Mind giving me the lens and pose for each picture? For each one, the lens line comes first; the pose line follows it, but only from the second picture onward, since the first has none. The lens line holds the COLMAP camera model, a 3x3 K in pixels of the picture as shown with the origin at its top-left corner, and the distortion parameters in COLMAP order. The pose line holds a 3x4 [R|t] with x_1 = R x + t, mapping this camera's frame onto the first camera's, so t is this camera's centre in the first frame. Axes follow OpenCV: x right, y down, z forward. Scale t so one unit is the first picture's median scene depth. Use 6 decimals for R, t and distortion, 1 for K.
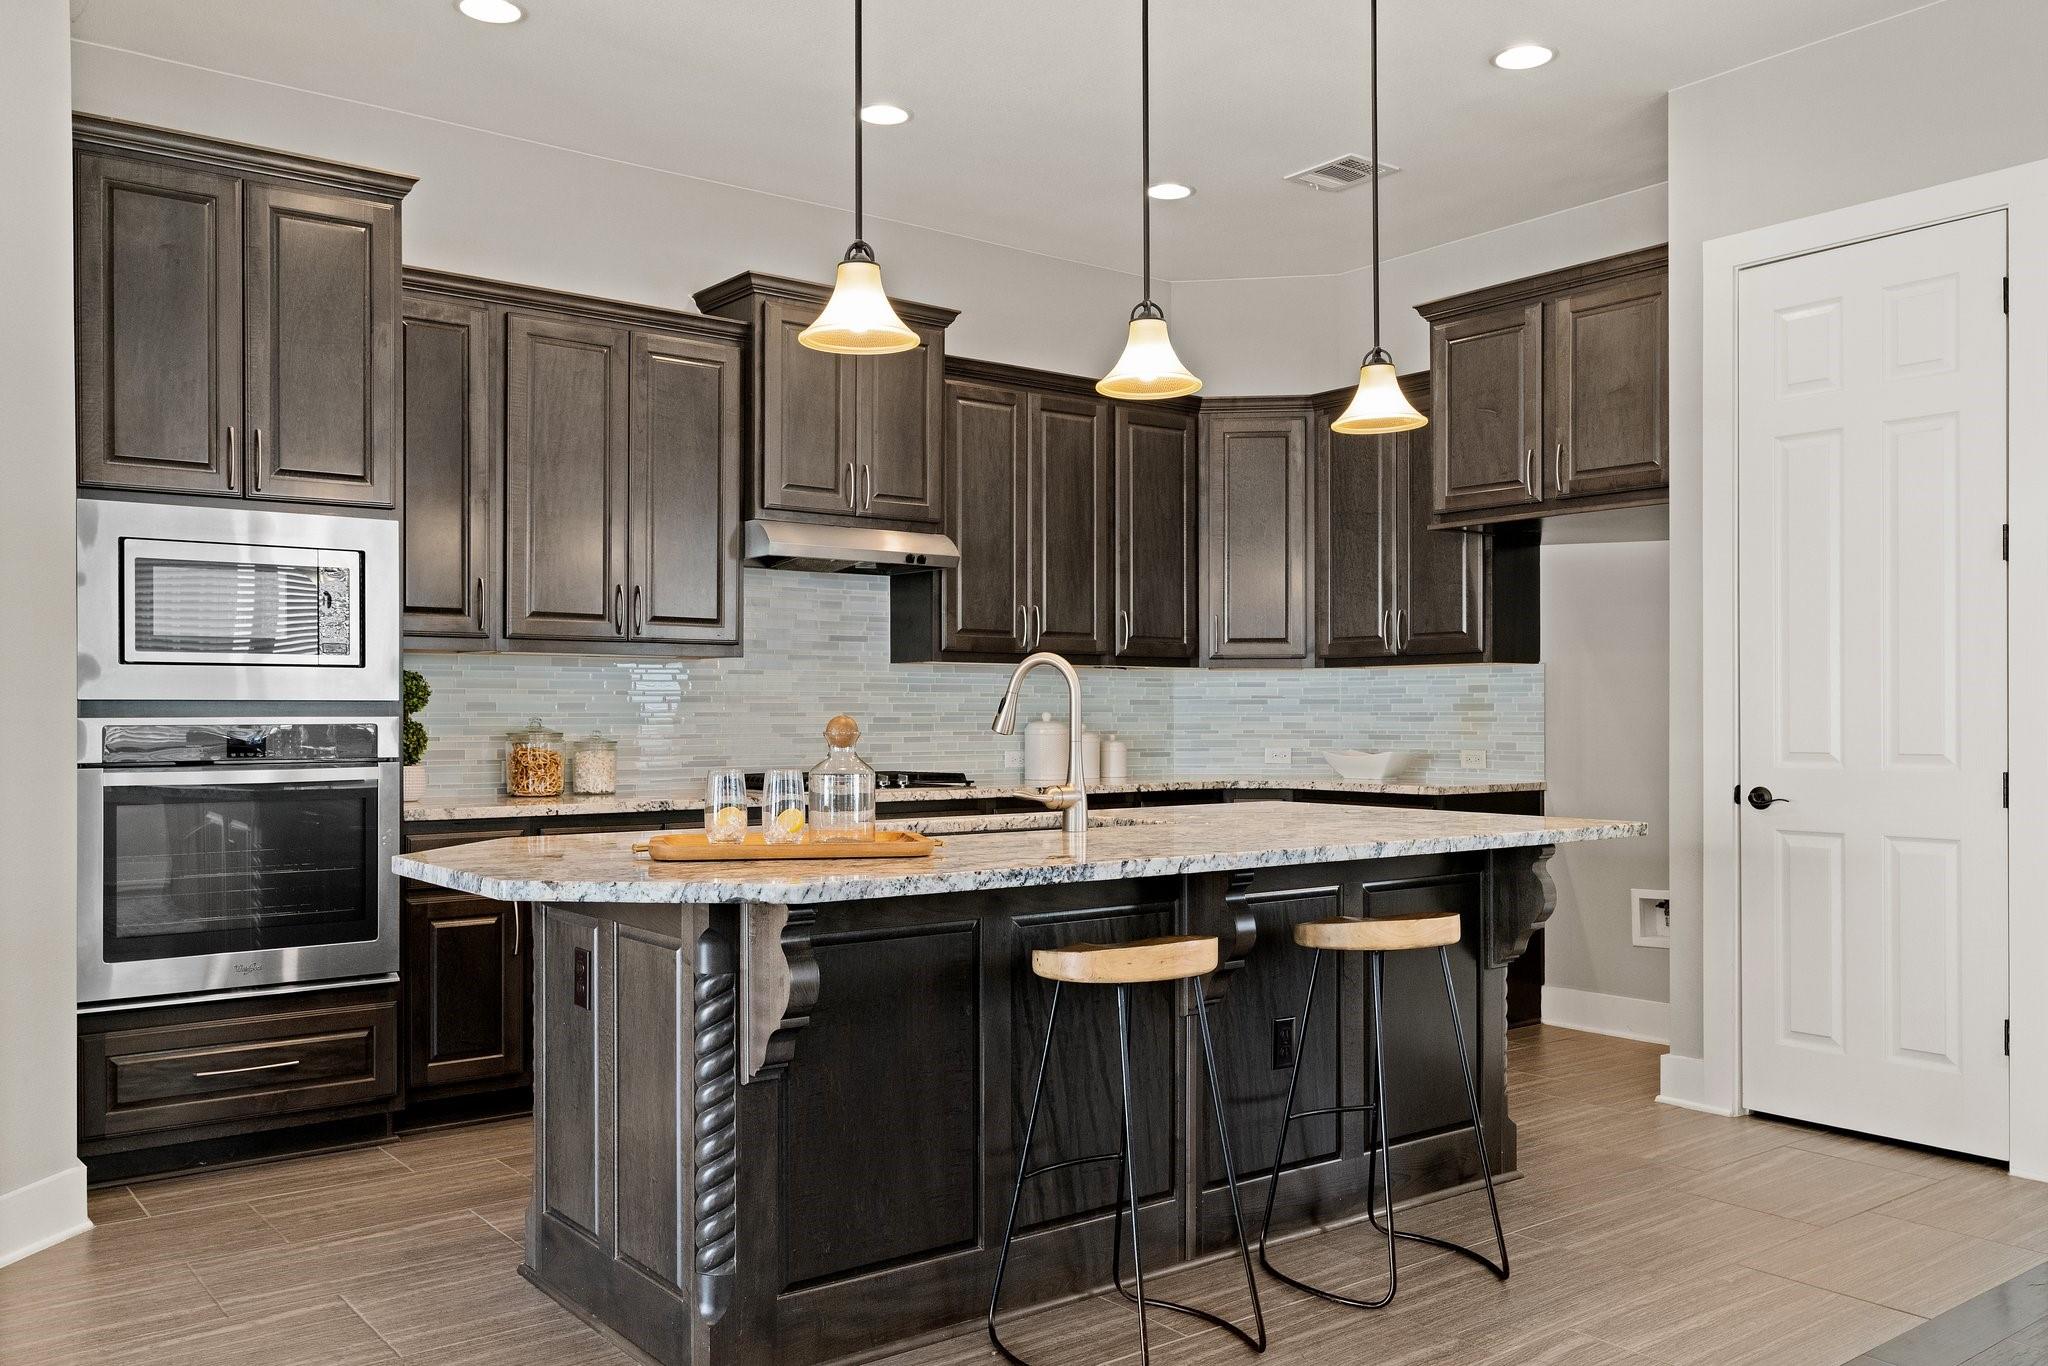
lens RADIAL K [[1622.6, 0, 1029.6], [0, 1622.6, 690.6], [0, 0, 1]] dist [0.001355, 0.005559]
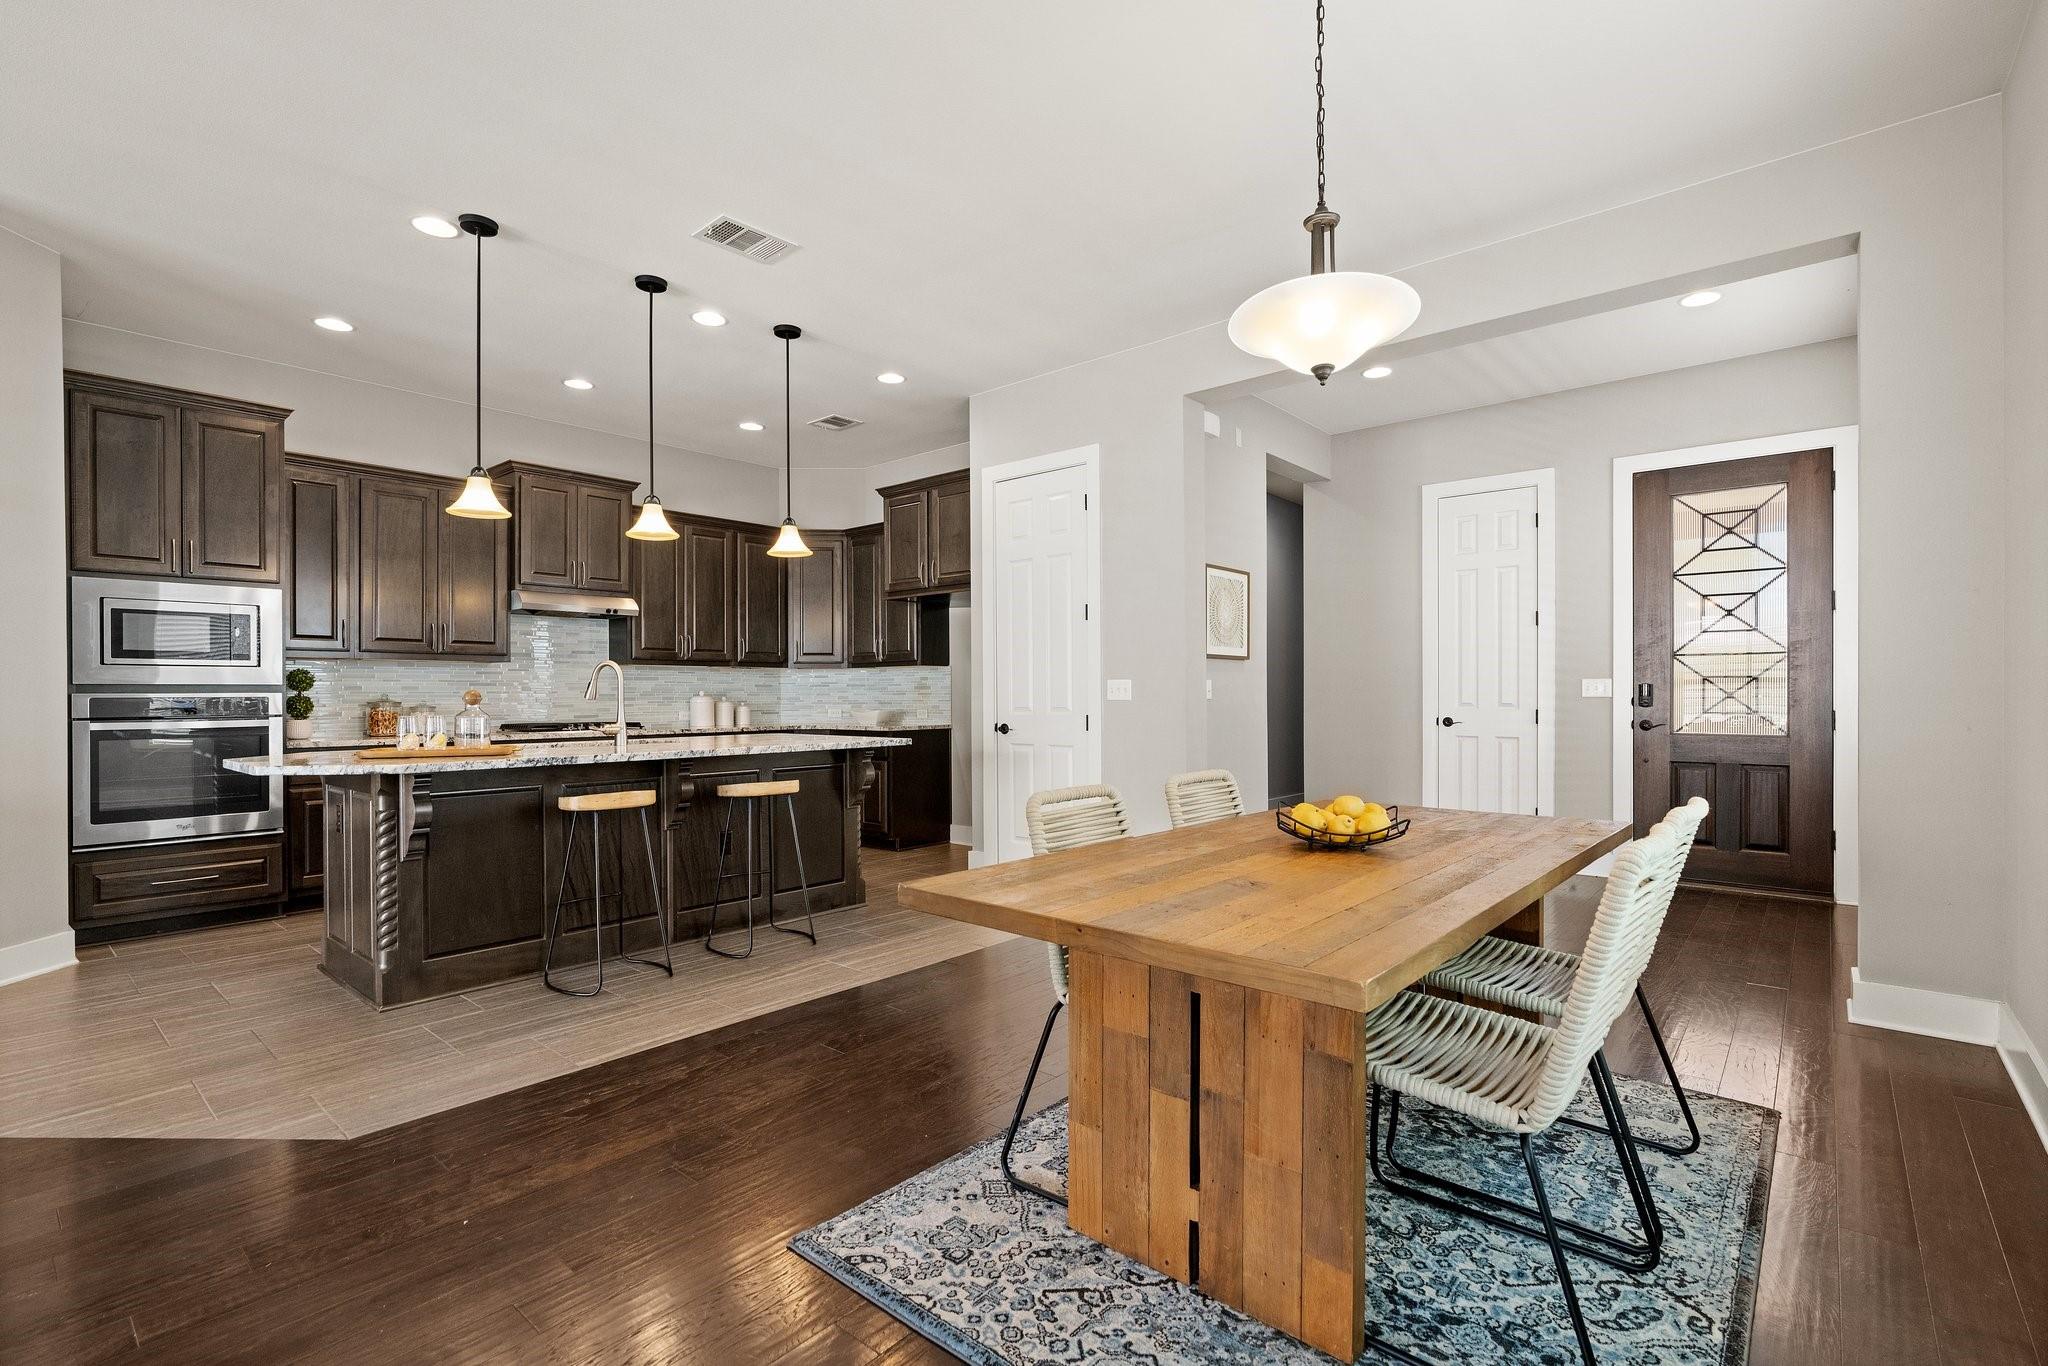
lens RADIAL K [[930.9, 0, 1024.0], [0, 930.9, 683.0], [0, 0, 1]] dist [-0.019102, 0.008439]
pose [[0.979937, -0.001609, 0.199299, 0.246187], [0.001363, 0.999998, 0.001370, 0.004140], [-0.199301, -0.001071, 0.979938, -0.228934]]
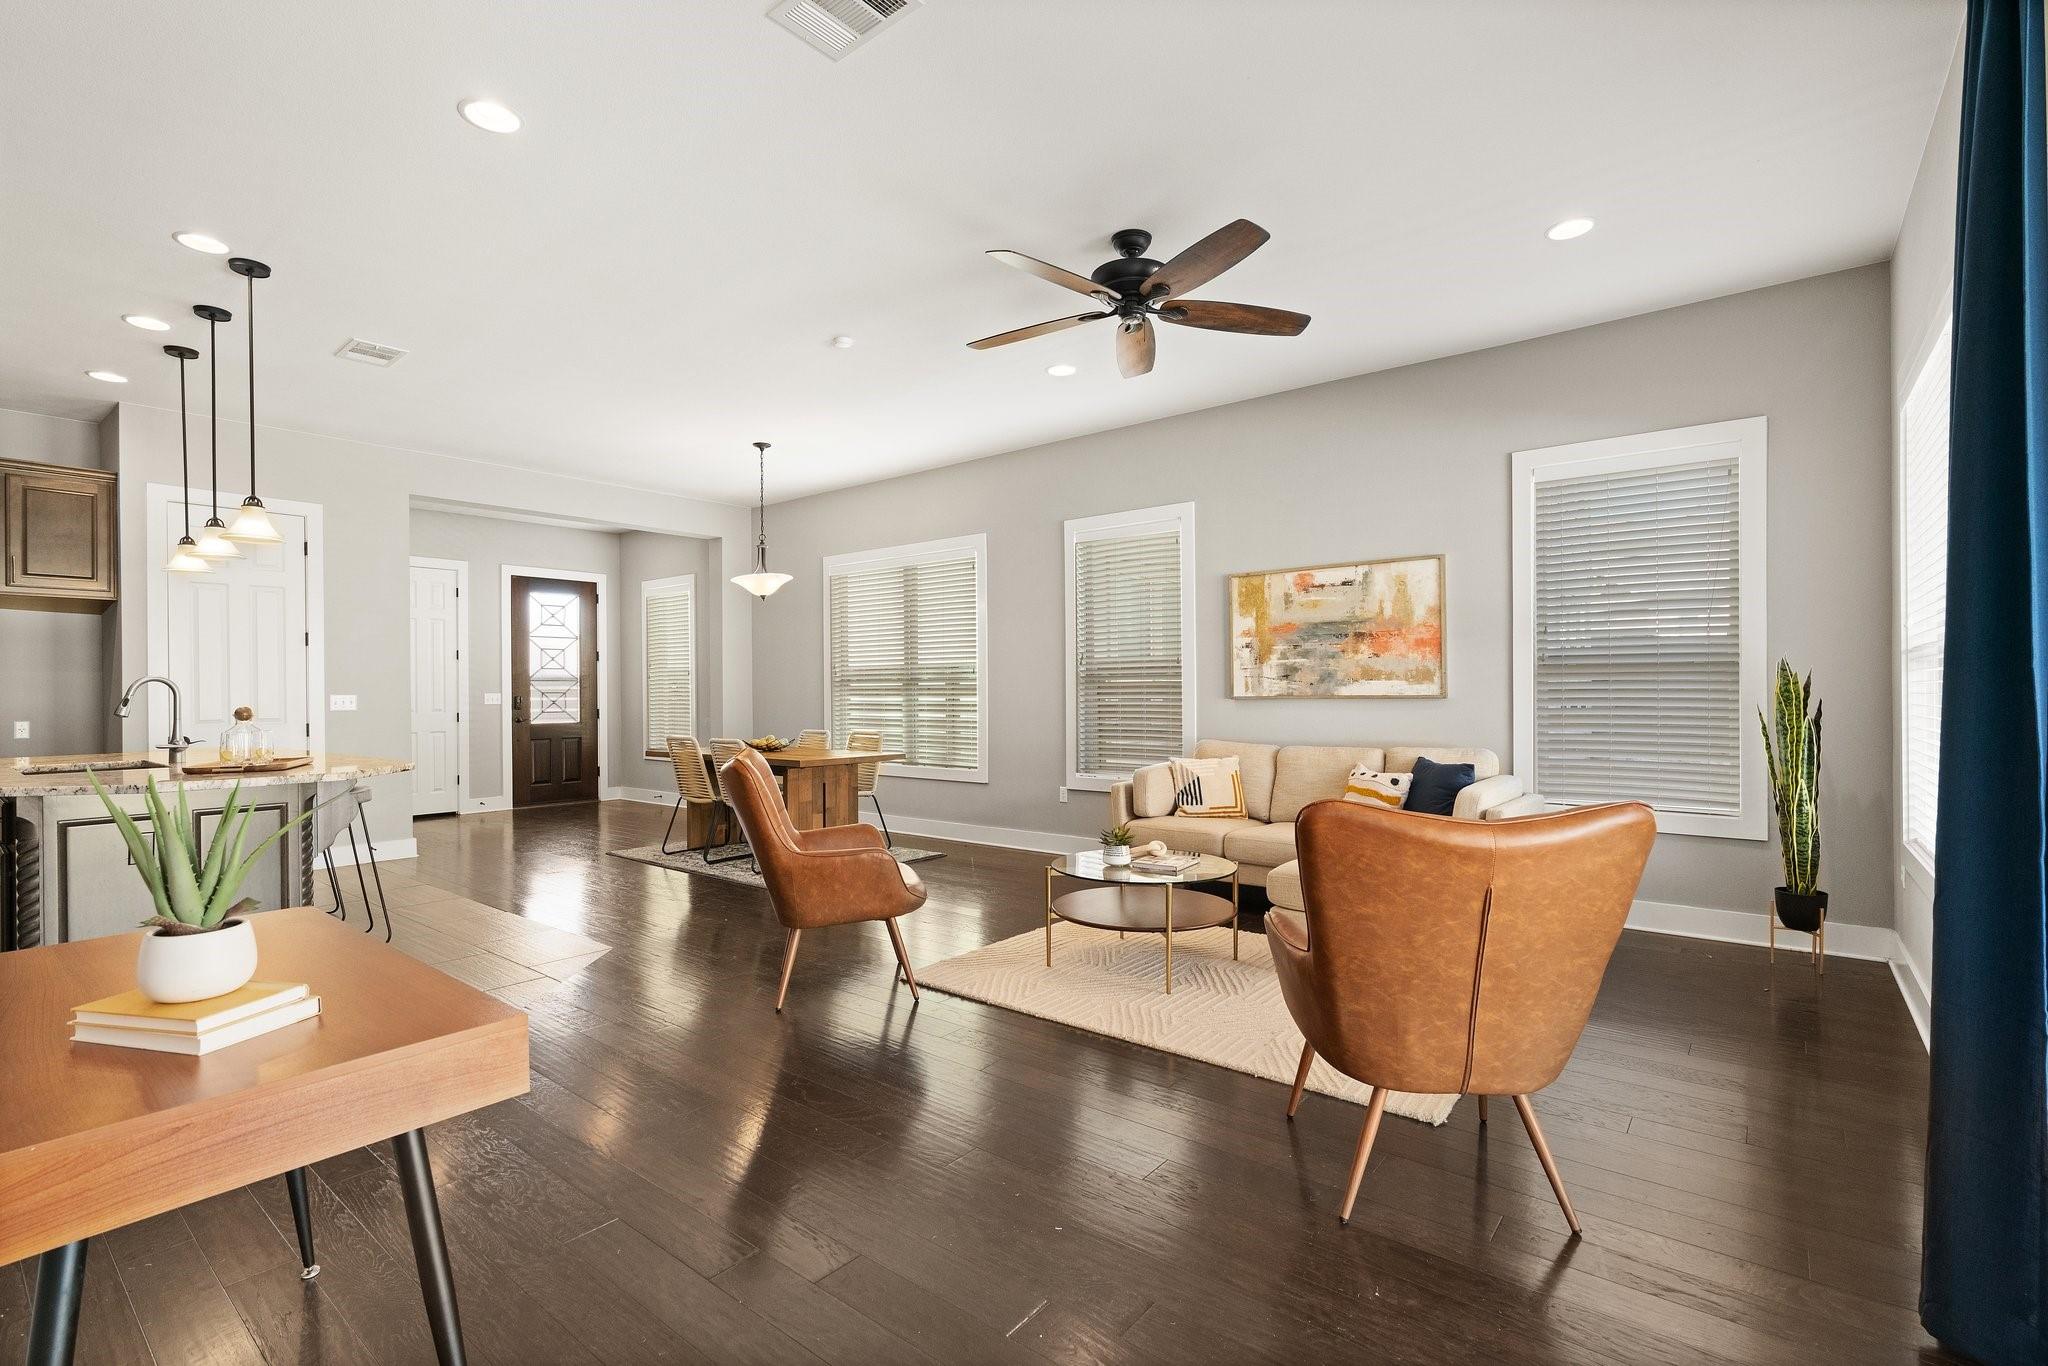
lens RADIAL K [[908.1, 0, 1014.2], [0, 908.1, 693.0], [0, 0, 1]] dist [-0.001741, 0.000004]
pose [[-0.222939, -0.001849, 0.974831, -1.114038], [-0.004548, 0.999989, 0.000856, -0.007482], [-0.974822, -0.004242, -0.222945, 0.177839]]
